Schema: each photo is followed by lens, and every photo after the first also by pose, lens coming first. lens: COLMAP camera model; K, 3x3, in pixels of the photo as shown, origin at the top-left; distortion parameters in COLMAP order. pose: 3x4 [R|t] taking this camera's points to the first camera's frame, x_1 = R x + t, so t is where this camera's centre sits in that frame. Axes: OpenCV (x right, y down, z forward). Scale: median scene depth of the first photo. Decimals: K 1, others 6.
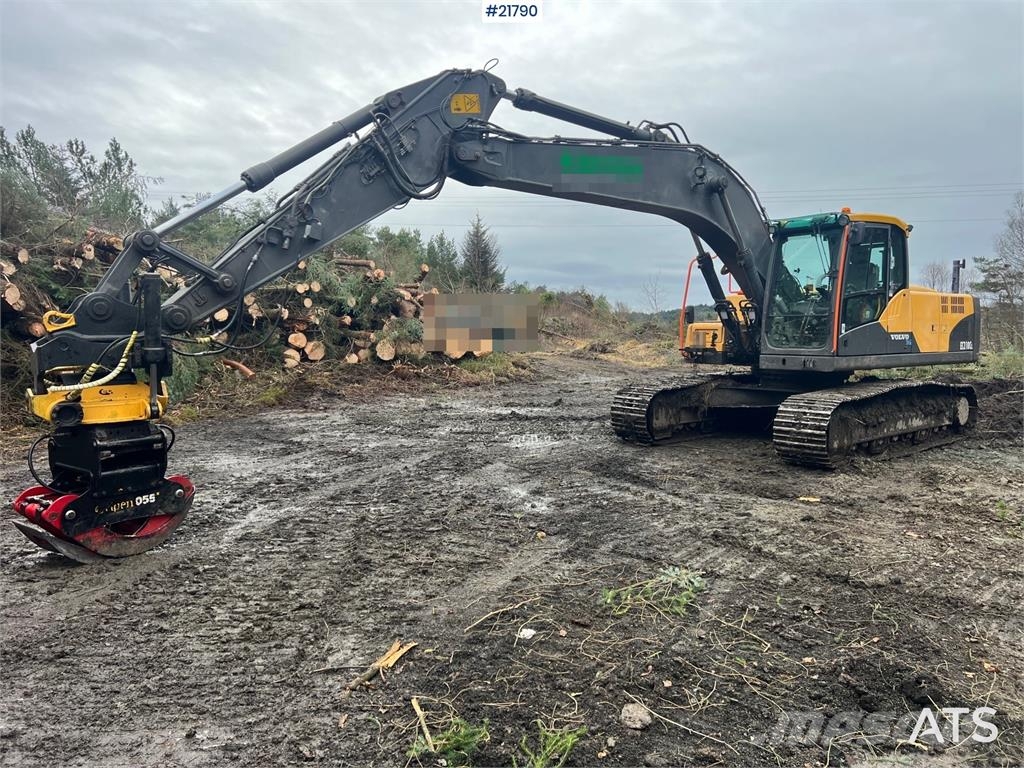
lens RADIAL K [[767.7, 0, 517.3], [0, 767.7, 331.0], [0, 0, 1]] dist [0.064613, -0.068691]
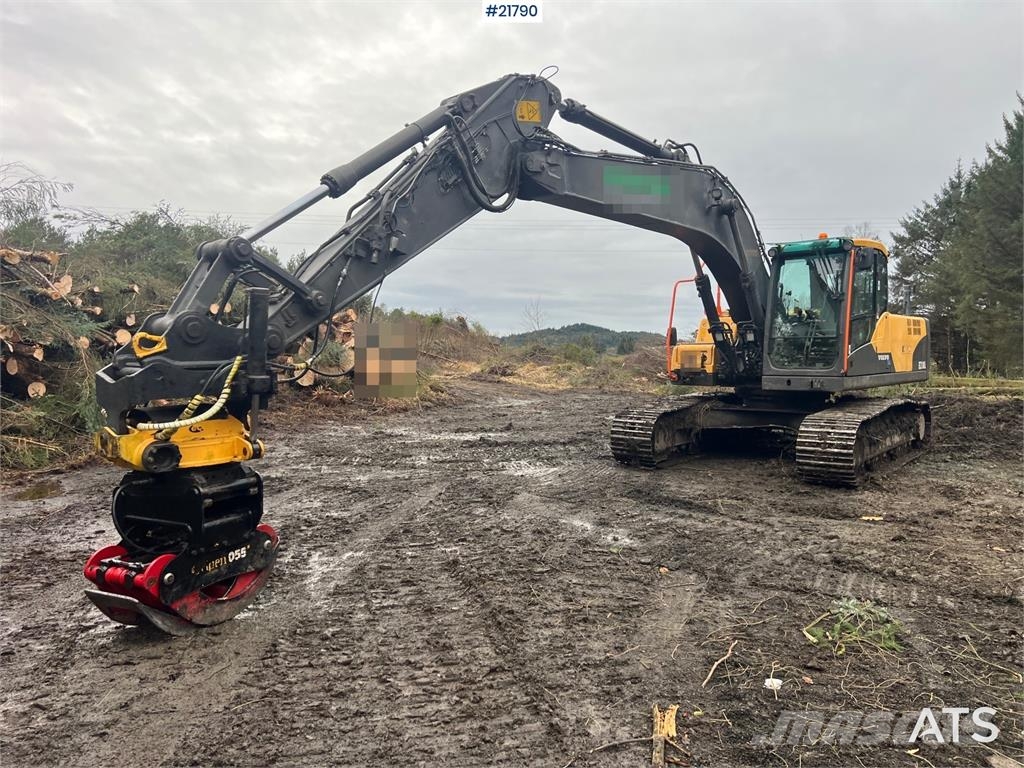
lens RADIAL K [[767.7, 0, 510.2], [0, 767.7, 349.0], [0, 0, 1]] dist [0.064613, -0.068691]
pose [[0.982561, -0.003976, 0.185896, -0.265486], [0.005009, 0.999975, -0.005088, -0.001471], [-0.185871, 0.005930, 0.982556, 0.086289]]
